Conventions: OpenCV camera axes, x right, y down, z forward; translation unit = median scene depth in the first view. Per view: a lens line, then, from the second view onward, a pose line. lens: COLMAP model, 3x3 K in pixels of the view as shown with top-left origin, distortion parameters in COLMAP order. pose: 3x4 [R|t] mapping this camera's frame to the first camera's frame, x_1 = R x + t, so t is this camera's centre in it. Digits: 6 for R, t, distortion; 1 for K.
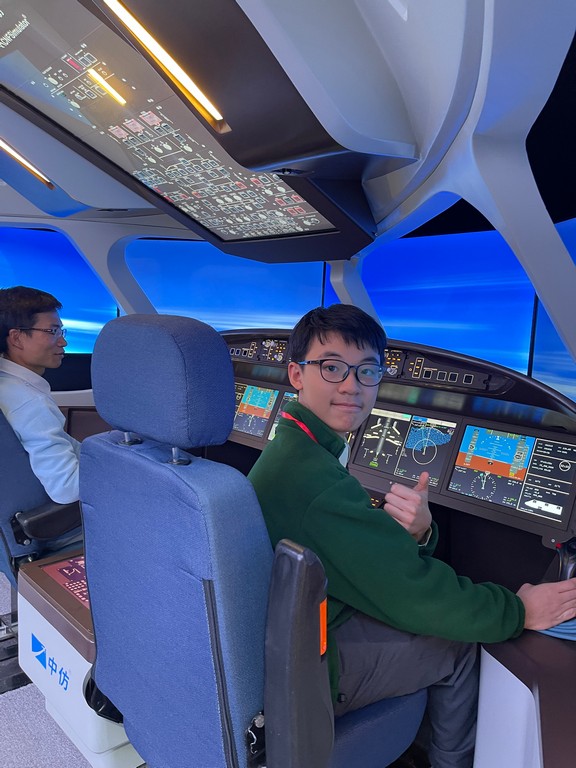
lens RADIAL K [[617.5, 0, 276.6], [0, 617.5, 377.7], [0, 0, 1]] dist [0.049579, 0.015696]
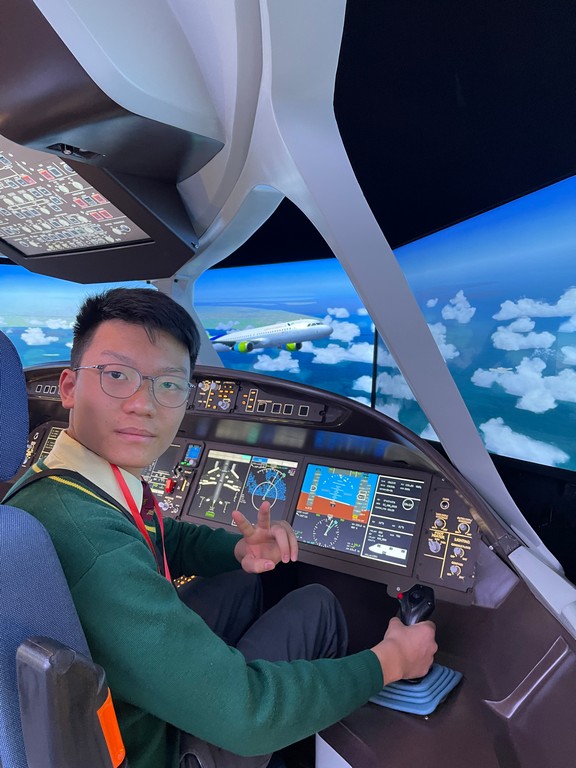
lens RADIAL K [[617.5, 0, 280.8], [0, 617.5, 387.7], [0, 0, 1]] dist [0.049579, 0.015696]
pose [[0.977459, -0.011249, 0.210828, 0.084610], [0.024872, 0.997761, -0.062079, 0.021733], [-0.209657, 0.065923, 0.975550, 0.134720]]
